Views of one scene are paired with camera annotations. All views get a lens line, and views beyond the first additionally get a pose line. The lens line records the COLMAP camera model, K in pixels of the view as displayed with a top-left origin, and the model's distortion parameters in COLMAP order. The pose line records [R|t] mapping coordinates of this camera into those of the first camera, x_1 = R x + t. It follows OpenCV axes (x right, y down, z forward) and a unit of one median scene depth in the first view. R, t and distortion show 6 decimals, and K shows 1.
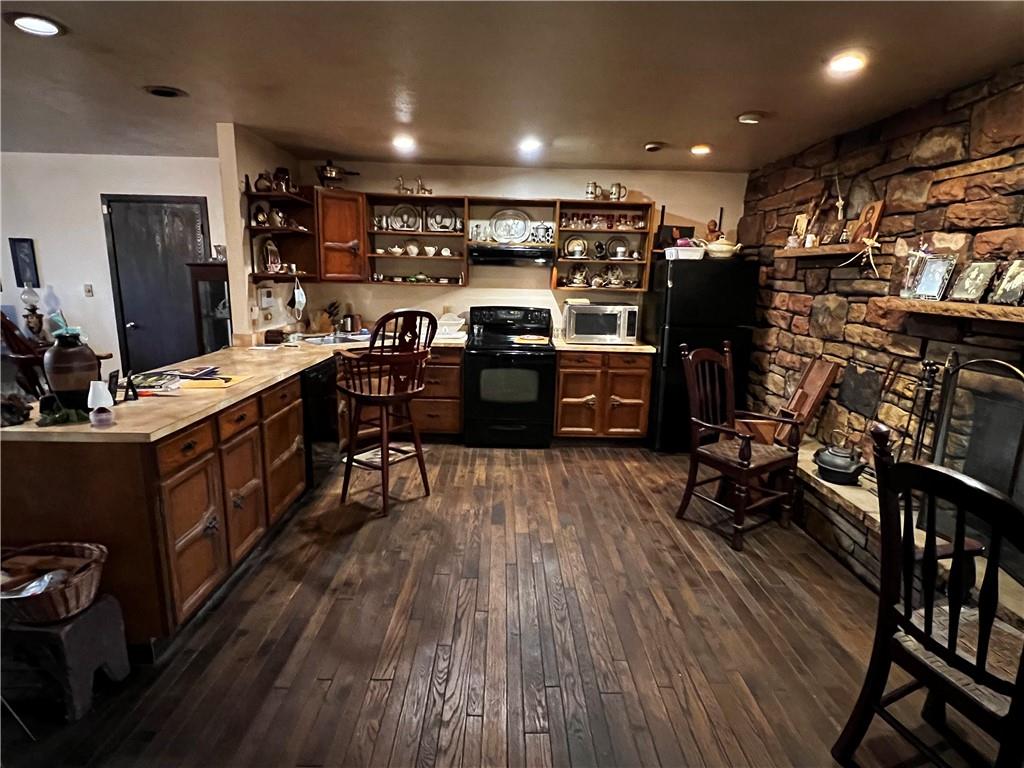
lens RADIAL K [[539.7, 0, 508.7], [0, 539.7, 386.7], [0, 0, 1]] dist [-0.001153, 0.000446]
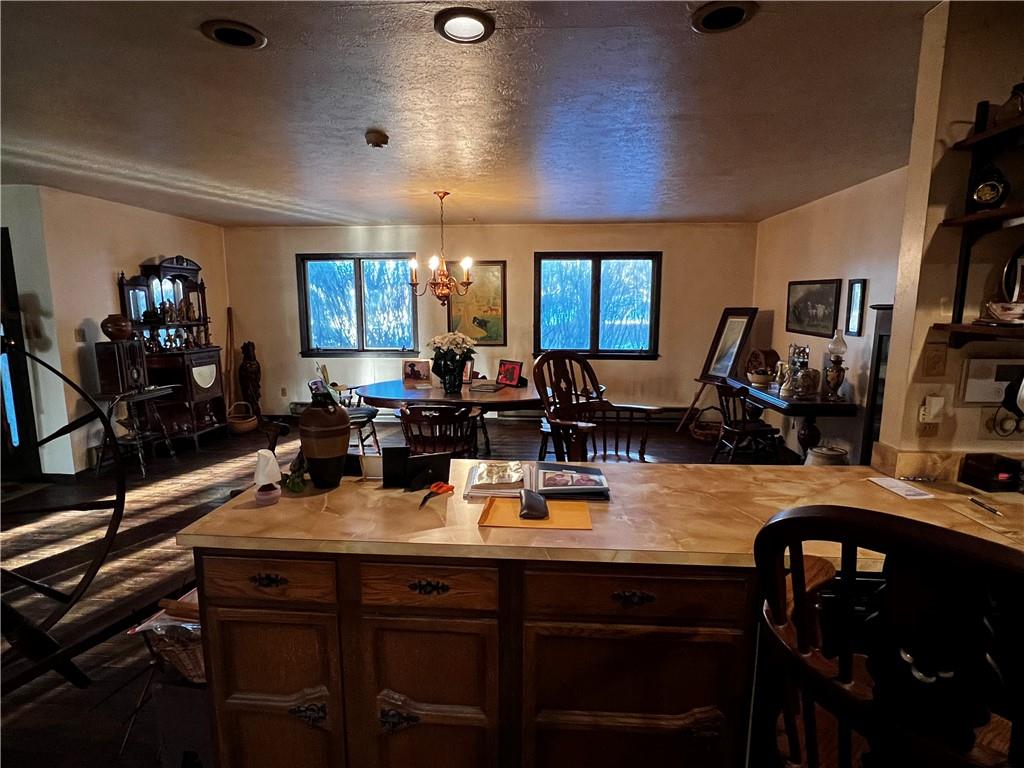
lens RADIAL K [[539.7, 0, 508.7], [0, 539.7, 386.7], [0, 0, 1]] dist [-0.001153, 0.000446]
pose [[-0.080171, 0.129575, -0.988323, 0.007784], [-0.206601, 0.967823, 0.143647, -0.173331], [0.975135, 0.215705, -0.050820, 0.789625]]
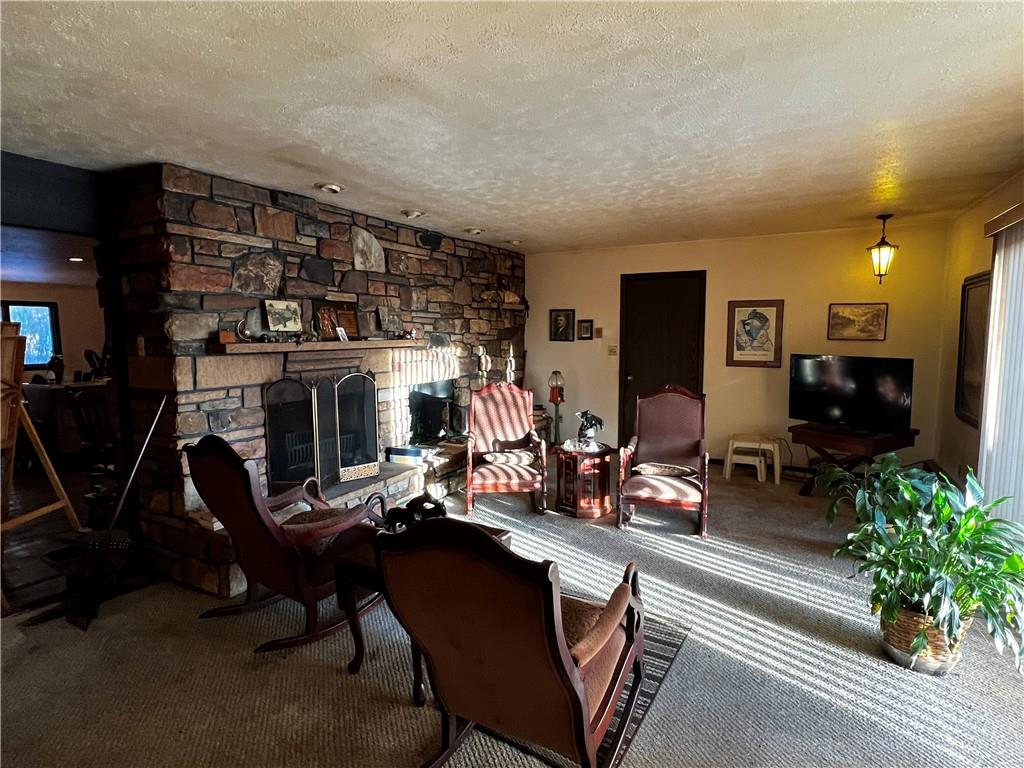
lens RADIAL K [[539.7, 0, 508.7], [0, 539.7, 386.7], [0, 0, 1]] dist [-0.001153, 0.000446]
pose [[0.875129, 0.017565, -0.483571, 1.791320], [-0.068730, 0.993721, -0.088288, 0.099522], [0.478984, 0.110499, 0.870841, -0.276071]]
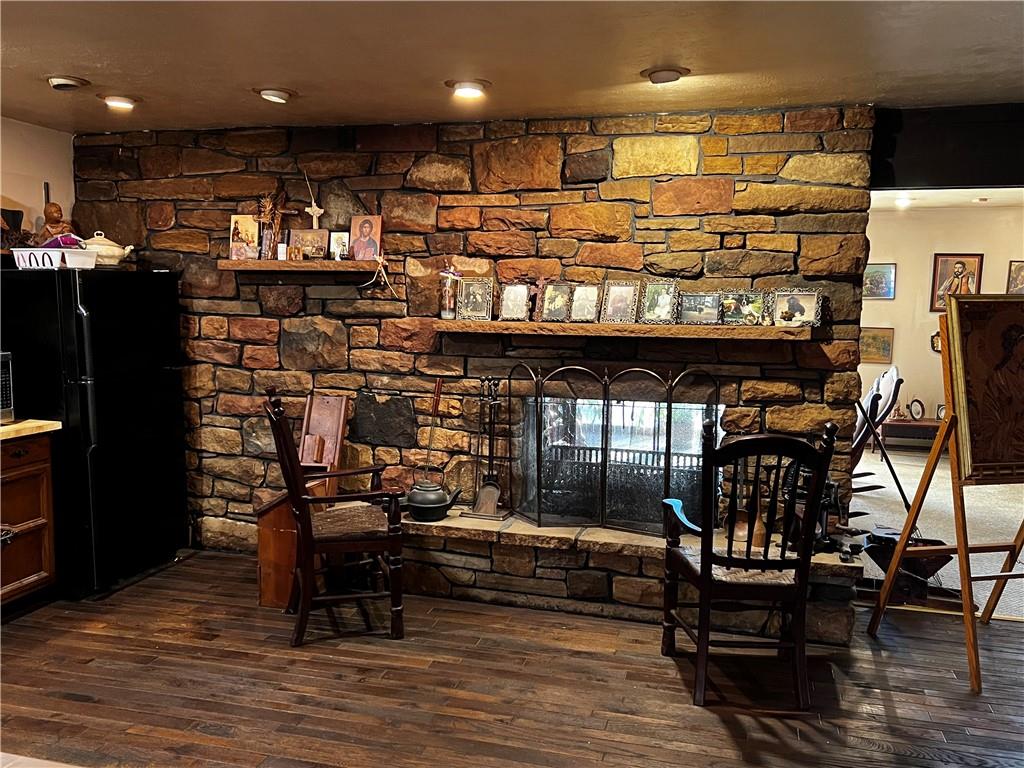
lens RADIAL K [[844.5, 0, 512.0], [0, 844.5, 384.0], [0, 0, 1]] dist [0.120863, -0.189341]
pose [[0.276004, -0.124972, 0.952997, -0.623521], [0.191756, 0.978738, 0.072812, -0.114334], [-0.941834, 0.162646, 0.294100, 0.369040]]
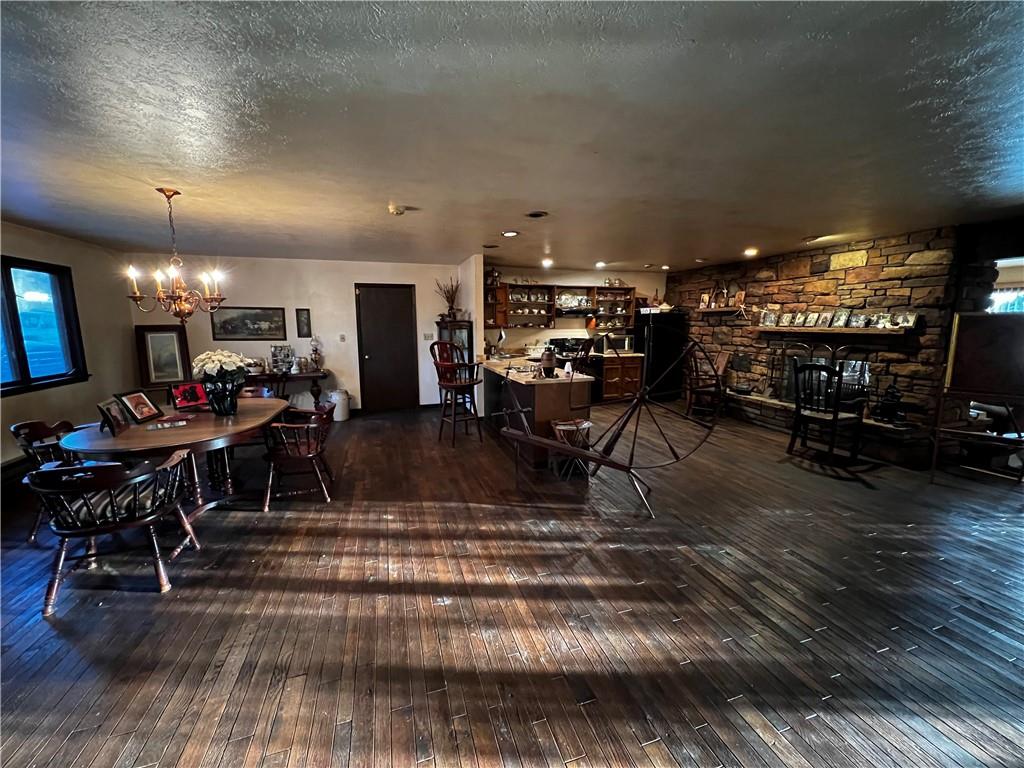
lens RADIAL K [[407.5, 0, 512.0], [0, 407.5, 384.0], [0, 0, 1]] dist [-0.000151, 0.000060]
pose [[0.958040, -0.069383, 0.278112, -0.947240], [0.083640, 0.995704, -0.039715, 0.094148], [-0.274162, 0.061310, 0.959727, -0.566171]]
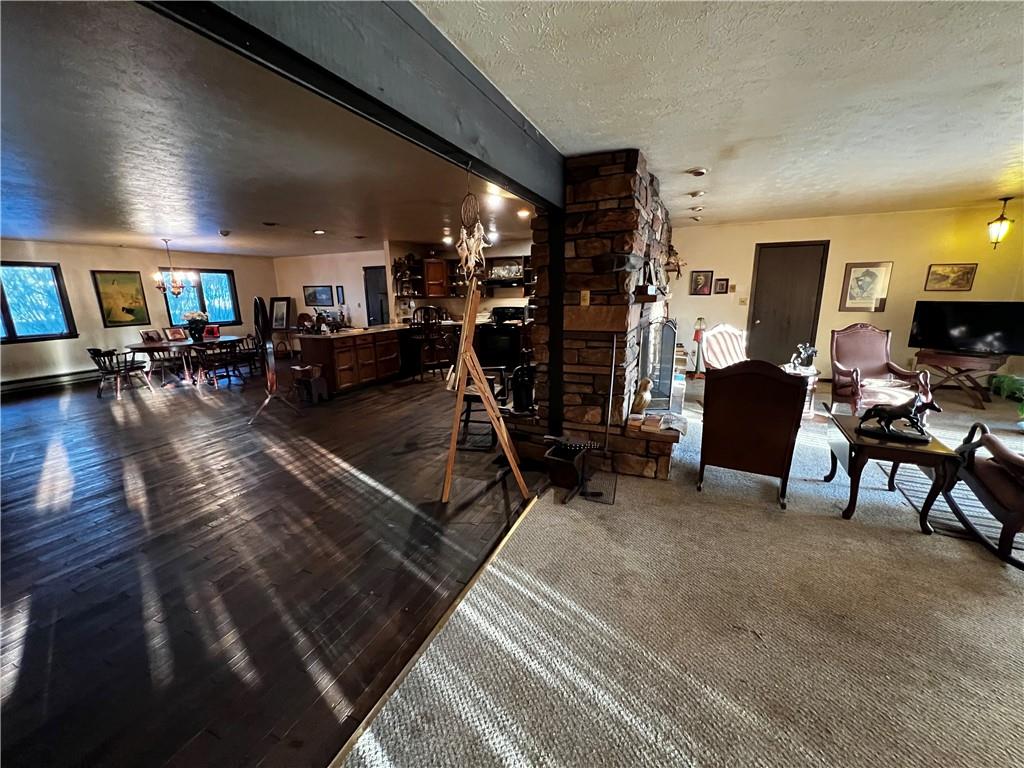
lens RADIAL K [[407.5, 0, 512.0], [0, 407.5, 384.0], [0, 0, 1]] dist [-0.000151, 0.000060]
pose [[0.911368, 0.049039, -0.408662, 1.016742], [-0.042183, 0.998777, 0.025779, 0.168657], [0.409426, -0.006256, 0.912322, -0.683400]]
